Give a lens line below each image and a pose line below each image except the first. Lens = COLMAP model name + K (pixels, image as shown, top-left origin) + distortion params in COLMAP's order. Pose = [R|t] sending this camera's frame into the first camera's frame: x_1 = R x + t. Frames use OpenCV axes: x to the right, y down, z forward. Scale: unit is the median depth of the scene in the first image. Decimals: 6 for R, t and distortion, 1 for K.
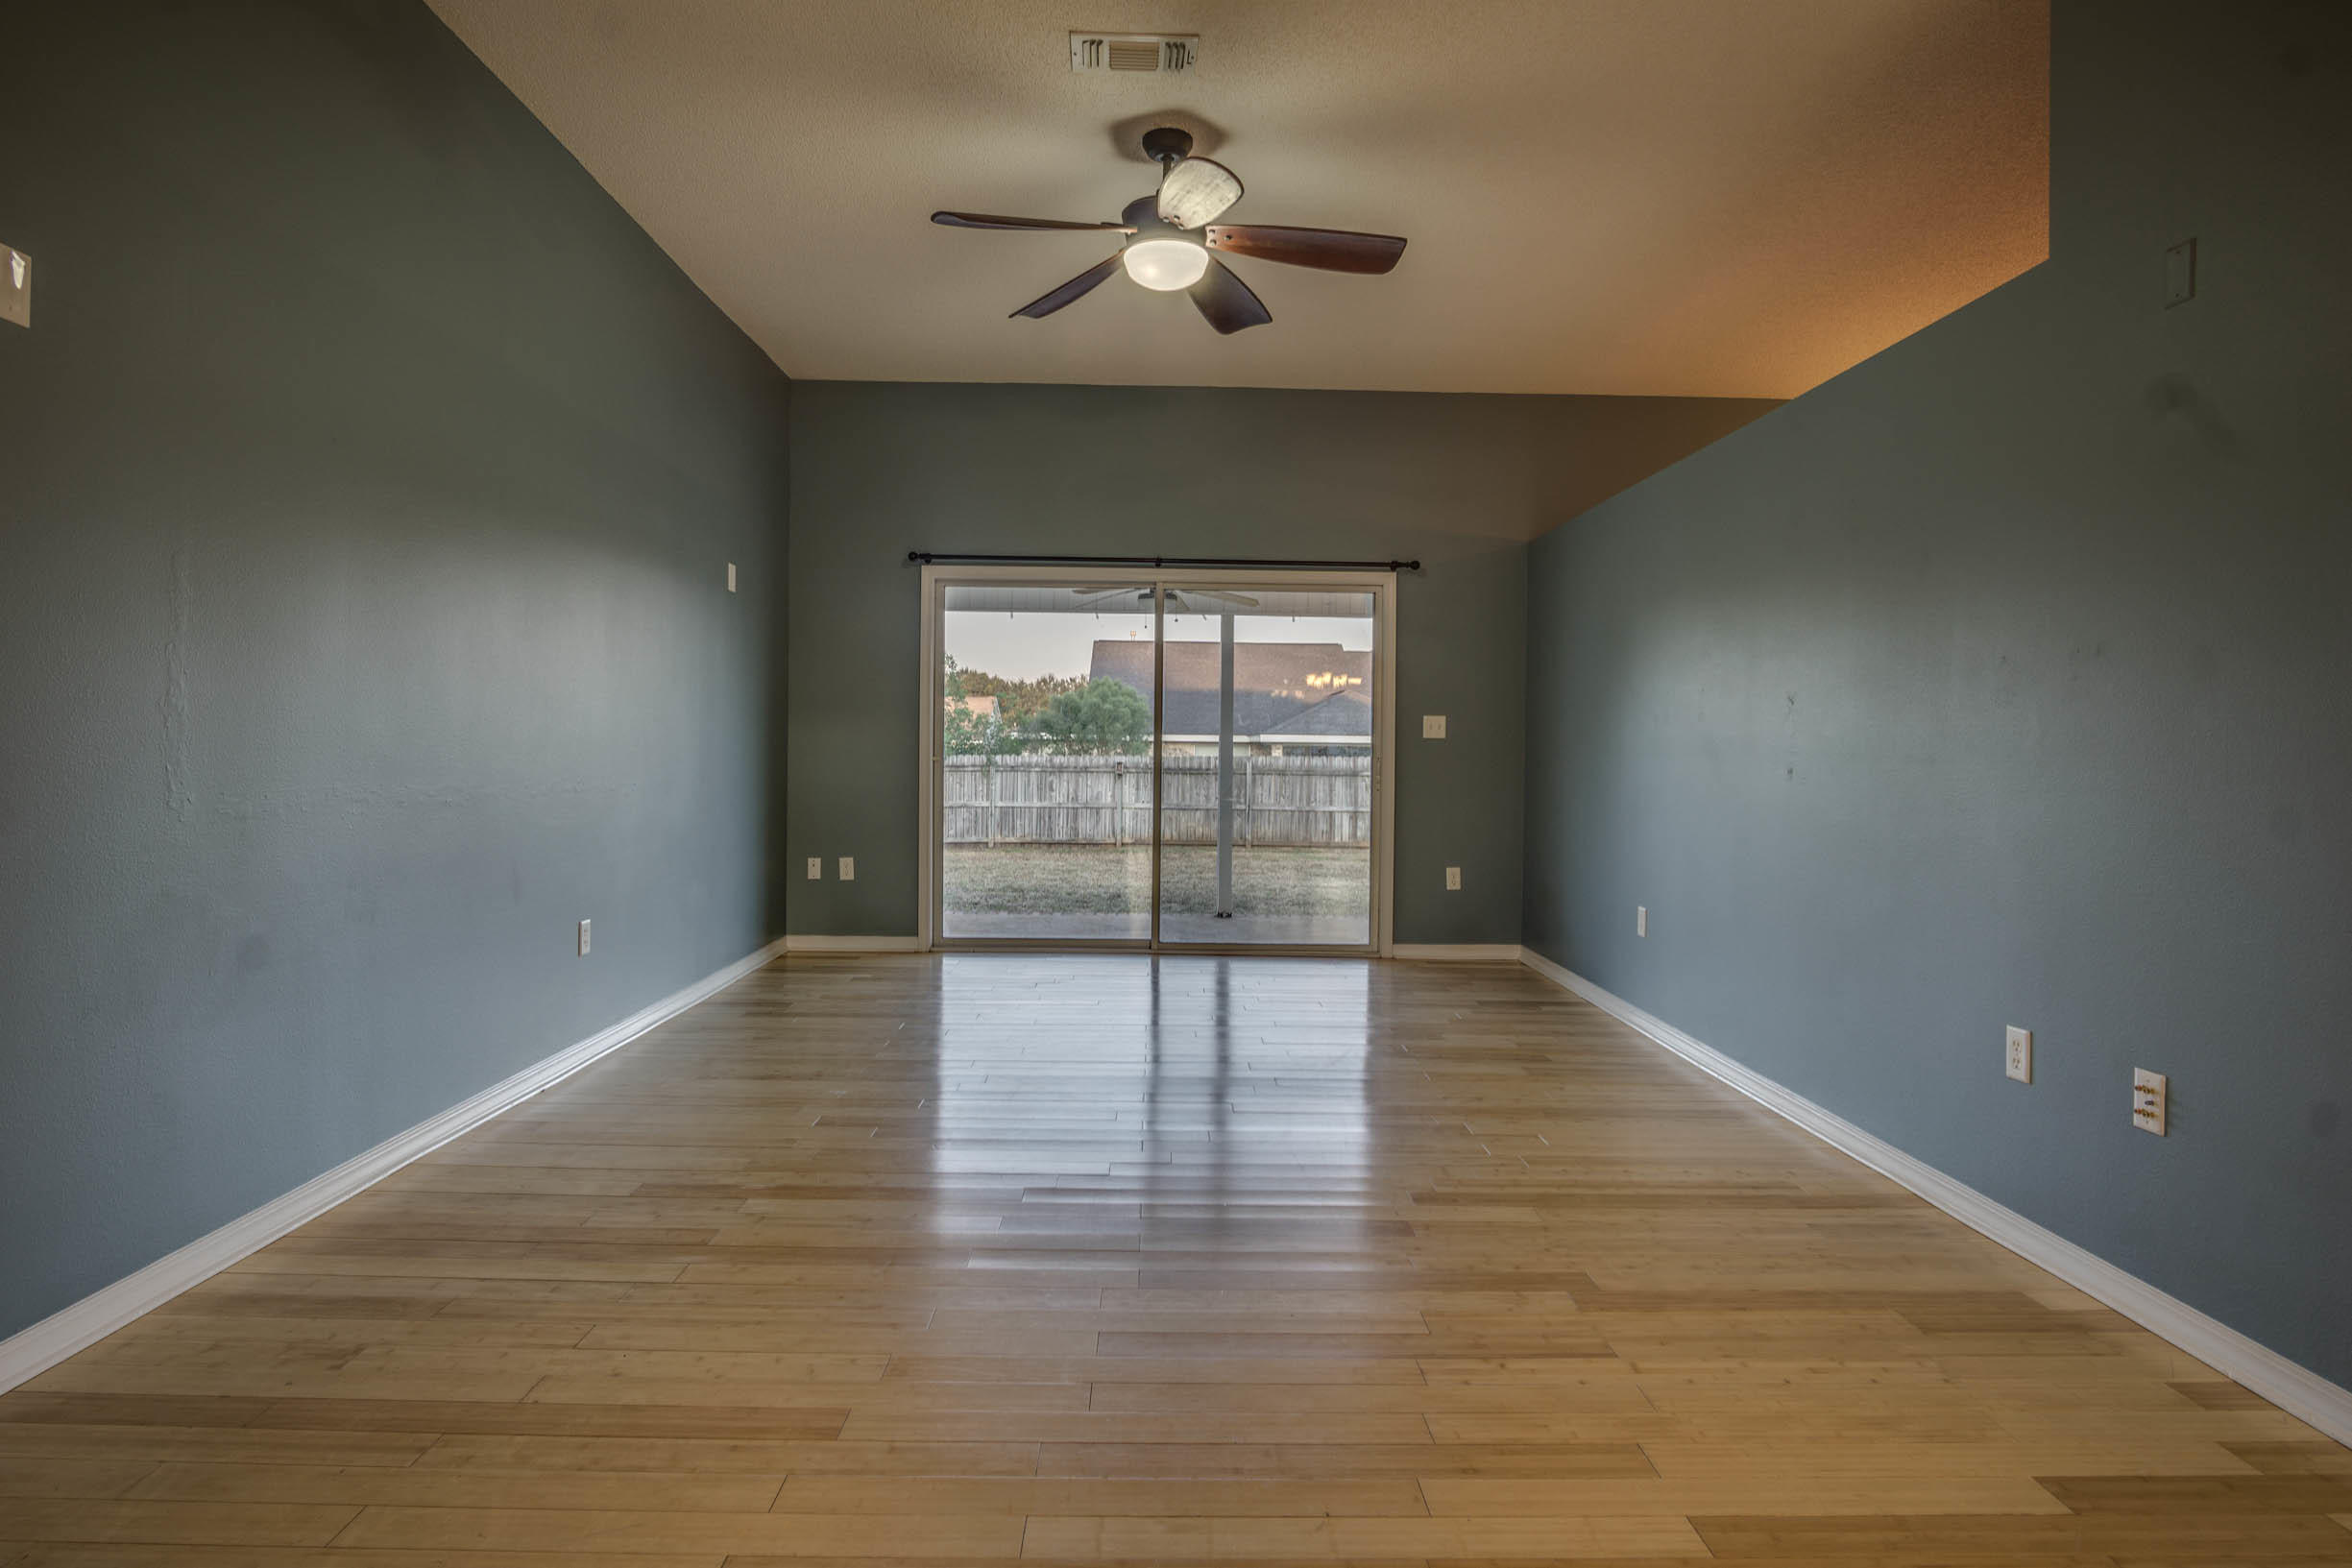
lens RADIAL K [[1303.0, 0, 1142.6], [0, 1303.0, 764.7], [0, 0, 1]] dist [-0.032892, 0.008394]
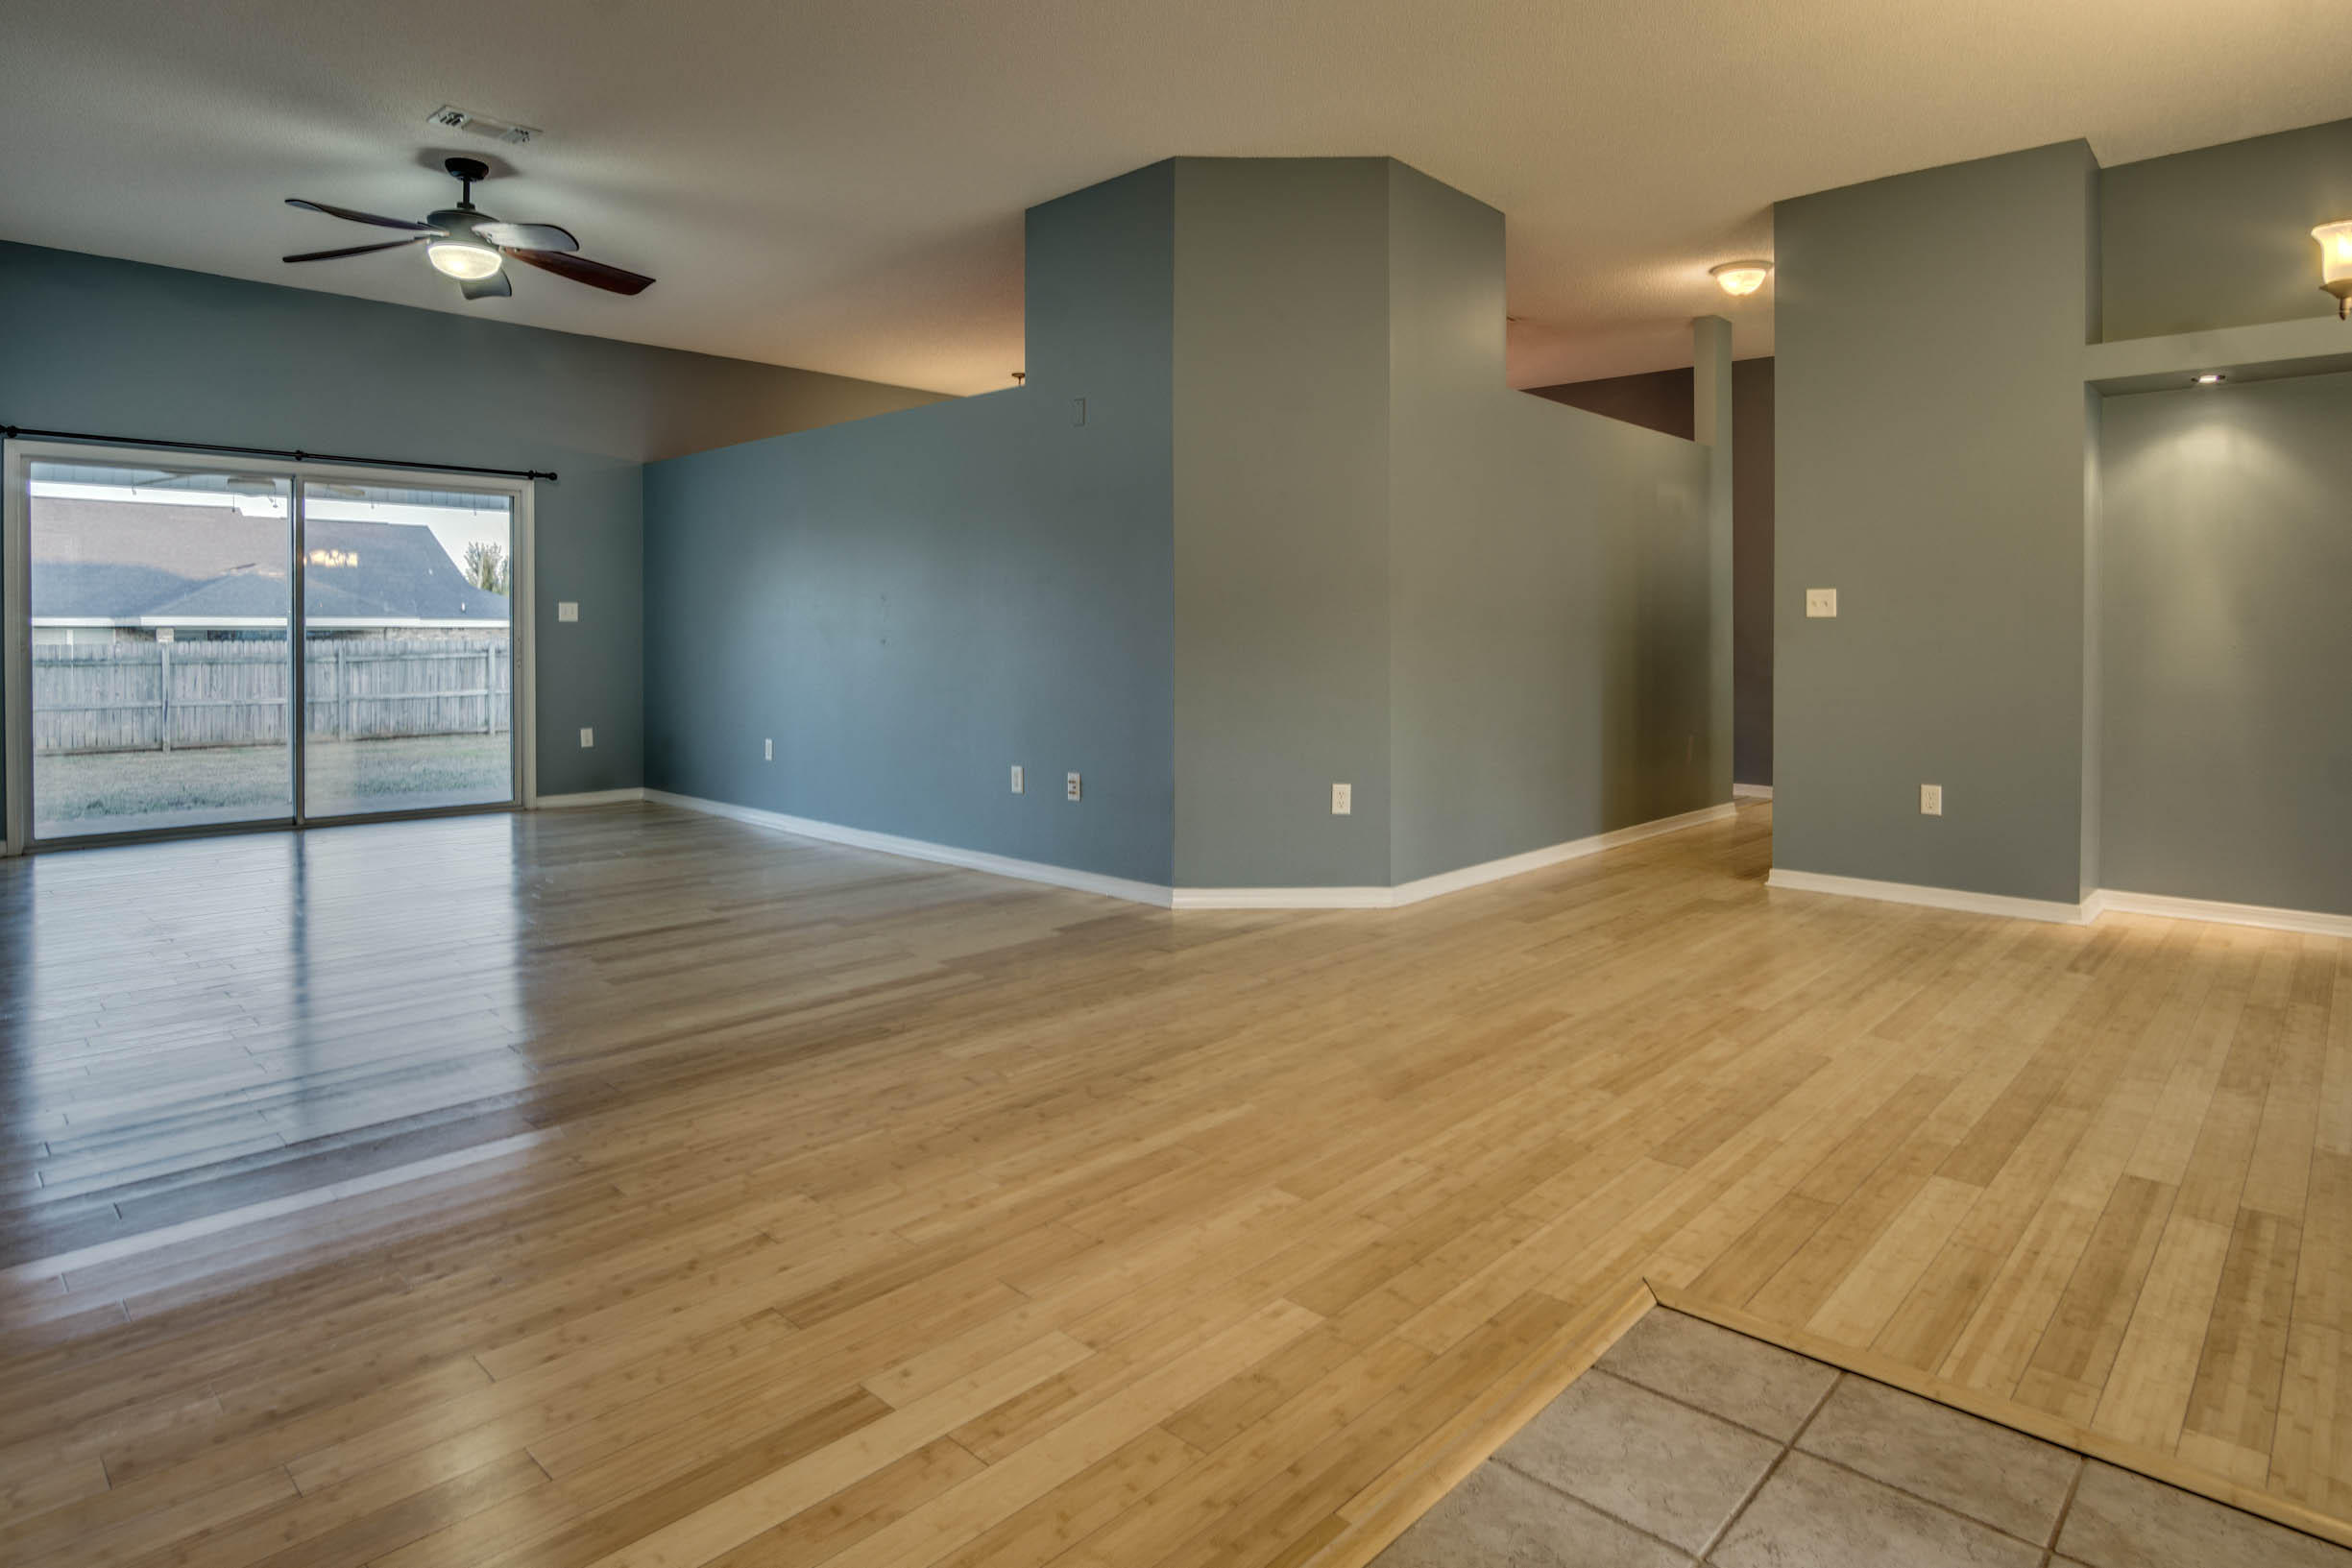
lens RADIAL K [[1303.0, 0, 1186.0], [0, 1303.0, 779.9], [0, 0, 1]] dist [-0.032892, 0.008394]
pose [[0.696140, -0.090180, 0.712219, -0.233513], [0.015570, 0.993742, 0.110607, 0.001981], [-0.717737, -0.065909, 0.693188, -0.239824]]
